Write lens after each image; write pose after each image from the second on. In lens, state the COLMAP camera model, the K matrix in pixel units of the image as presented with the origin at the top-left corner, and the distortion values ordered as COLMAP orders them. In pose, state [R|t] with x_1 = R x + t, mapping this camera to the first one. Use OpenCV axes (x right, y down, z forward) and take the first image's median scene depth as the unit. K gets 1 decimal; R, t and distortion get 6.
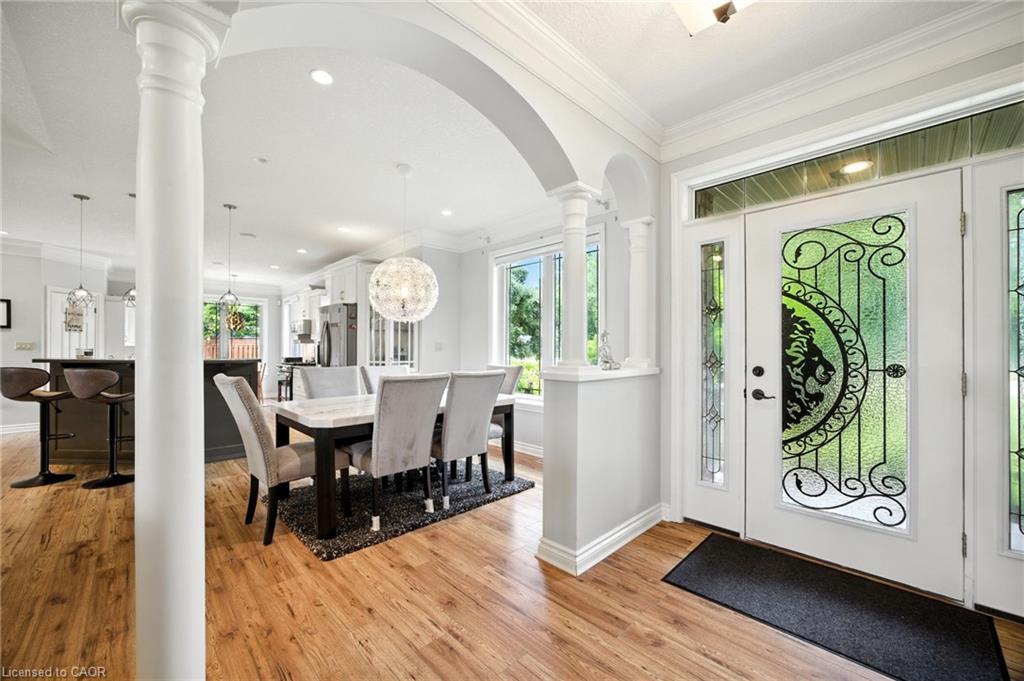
lens RADIAL K [[423.5, 0, 514.6], [0, 423.5, 348.6], [0, 0, 1]] dist [-0.000737, -0.000125]
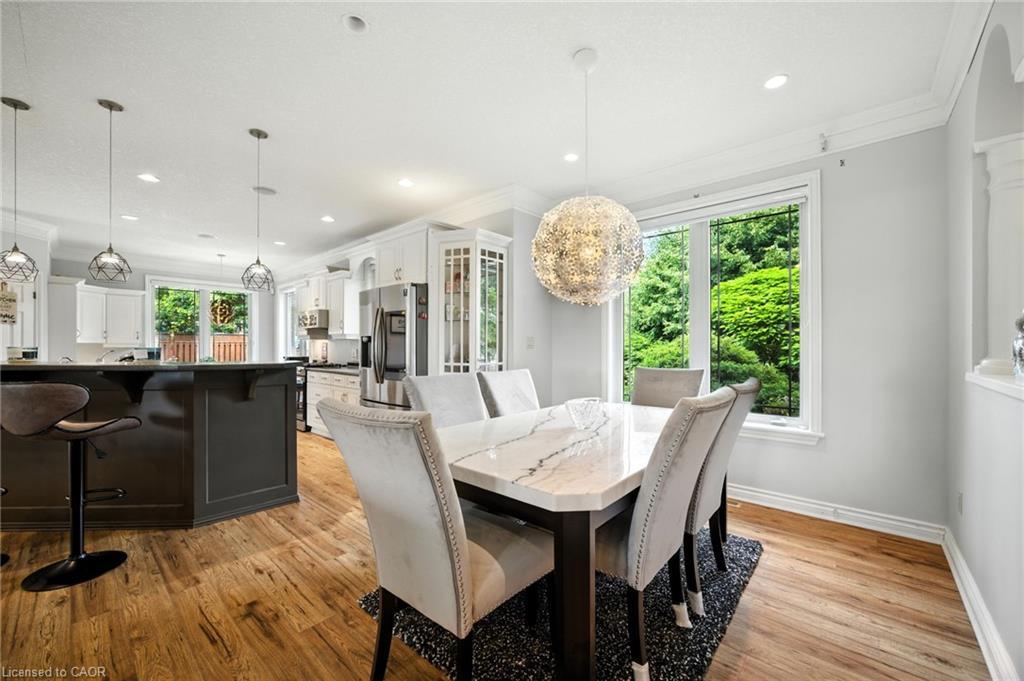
lens RADIAL K [[412.2, 0, 515.1], [0, 412.2, 347.4], [0, 0, 1]] dist [-0.017484, 0.003901]
pose [[0.995408, -0.002949, 0.095674, -0.323732], [0.002491, 0.999985, 0.004915, -0.000220], [-0.095687, -0.004654, 0.995401, 0.310659]]
